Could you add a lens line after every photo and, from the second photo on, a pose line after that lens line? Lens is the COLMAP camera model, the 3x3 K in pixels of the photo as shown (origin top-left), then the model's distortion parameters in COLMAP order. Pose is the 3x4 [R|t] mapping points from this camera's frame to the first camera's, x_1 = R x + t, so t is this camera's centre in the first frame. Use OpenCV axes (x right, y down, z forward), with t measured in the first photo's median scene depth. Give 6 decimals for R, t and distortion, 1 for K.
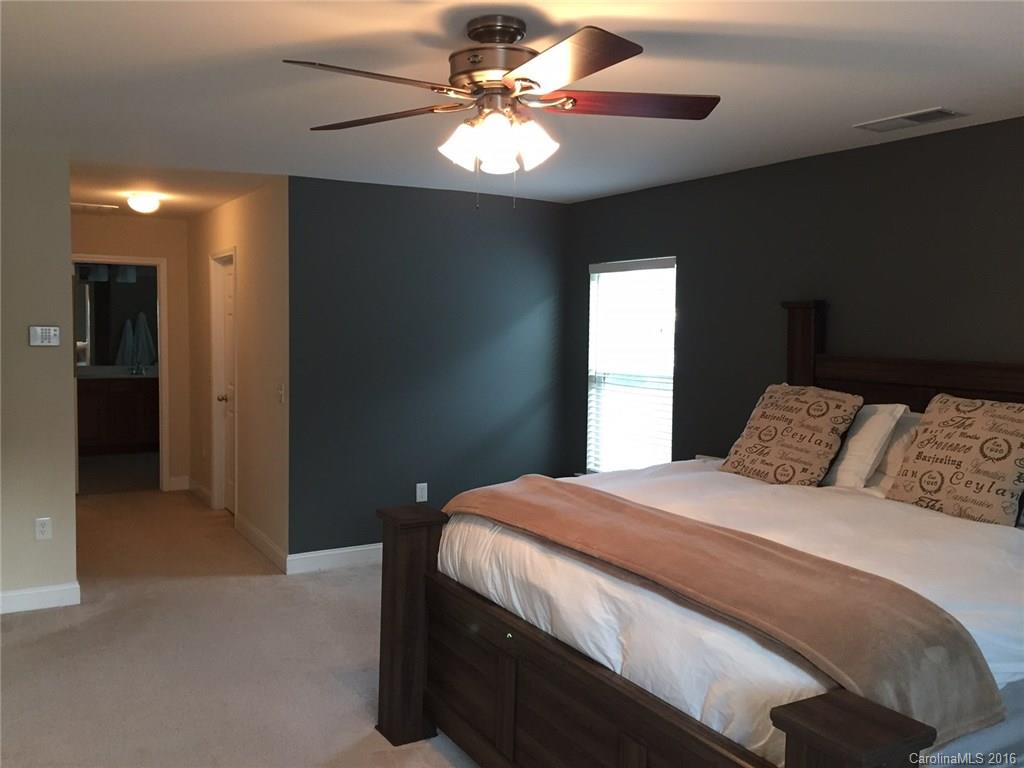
lens RADIAL K [[870.0, 0, 507.5], [0, 870.0, 382.4], [0, 0, 1]] dist [0.067365, -0.075802]
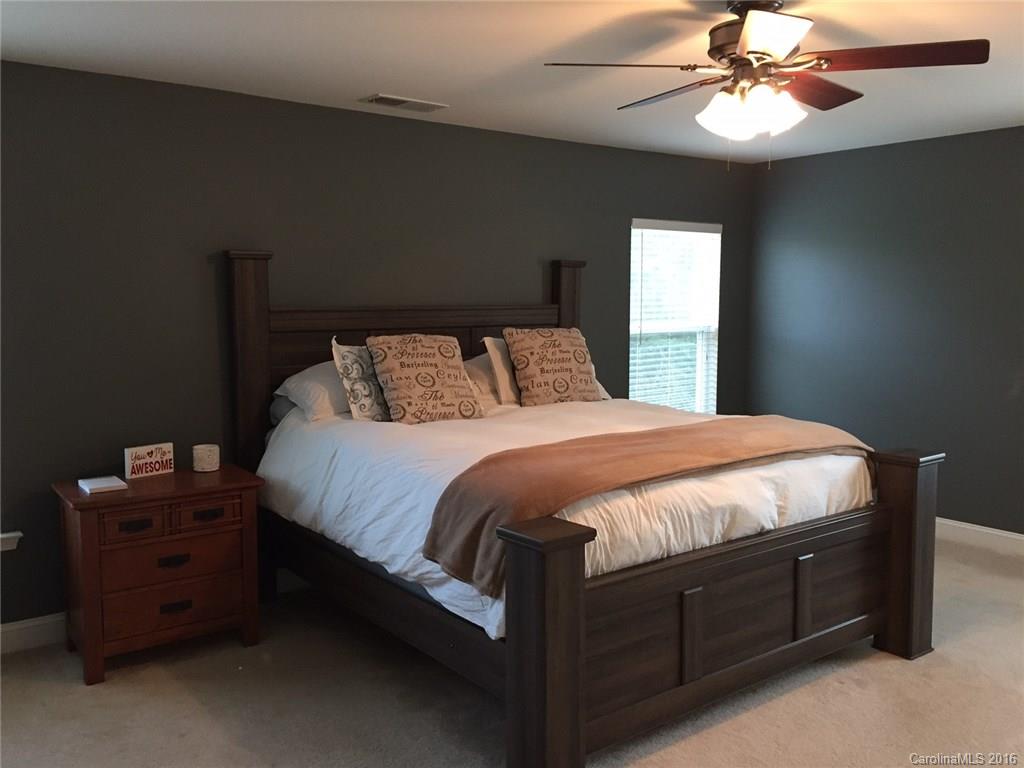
lens RADIAL K [[870.0, 0, 506.3], [0, 870.0, 381.8], [0, 0, 1]] dist [0.067365, -0.075802]
pose [[-0.120148, -0.116689, 0.985874, -0.980175], [0.064276, 0.990070, 0.125019, -0.084211], [-0.990673, 0.078389, -0.111455, 1.312247]]
